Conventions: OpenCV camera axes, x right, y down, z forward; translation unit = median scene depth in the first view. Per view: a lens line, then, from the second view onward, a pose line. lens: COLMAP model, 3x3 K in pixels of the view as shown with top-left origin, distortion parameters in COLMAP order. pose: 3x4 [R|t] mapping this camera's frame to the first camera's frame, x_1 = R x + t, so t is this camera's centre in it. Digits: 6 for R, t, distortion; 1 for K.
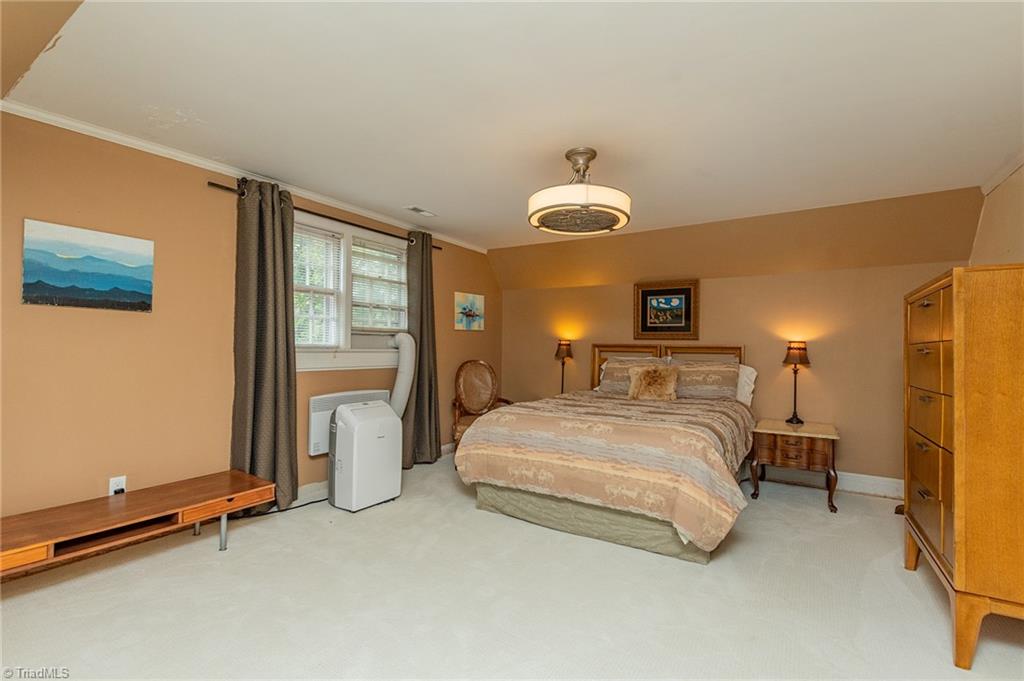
lens RADIAL K [[461.6, 0, 509.7], [0, 461.6, 348.4], [0, 0, 1]] dist [0.001984, -0.000052]
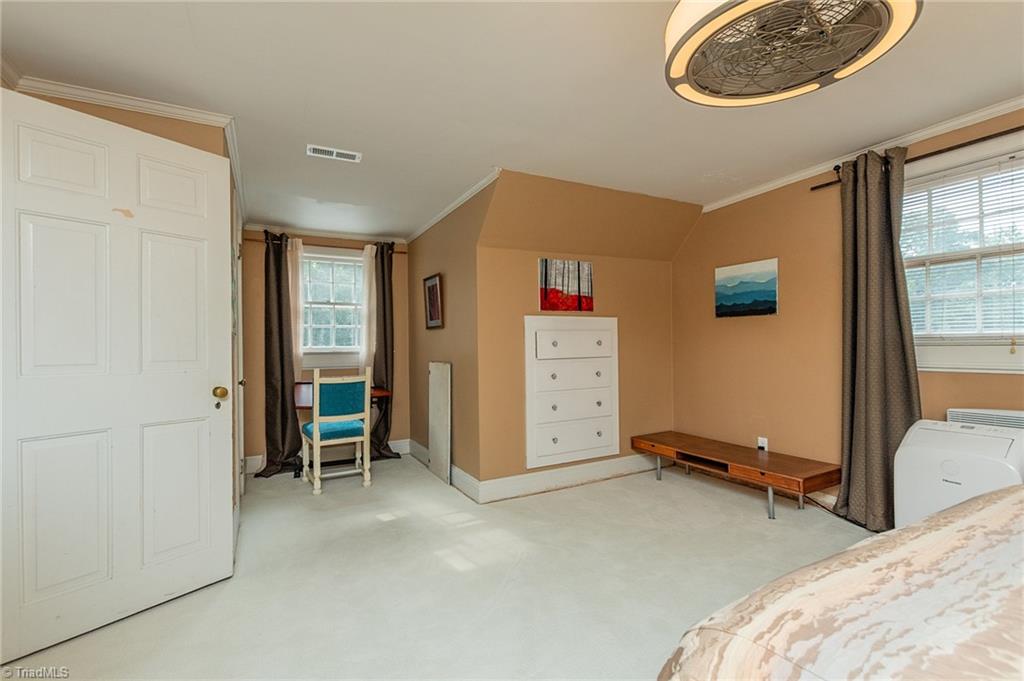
lens RADIAL K [[461.6, 0, 510.4], [0, 461.6, 344.5], [0, 0, 1]] dist [0.001984, -0.000052]
pose [[-0.500121, -0.012423, -0.865866, 0.685715], [0.001899, 0.999879, -0.015443, 0.022441], [0.865953, -0.009367, -0.500037, 1.005904]]
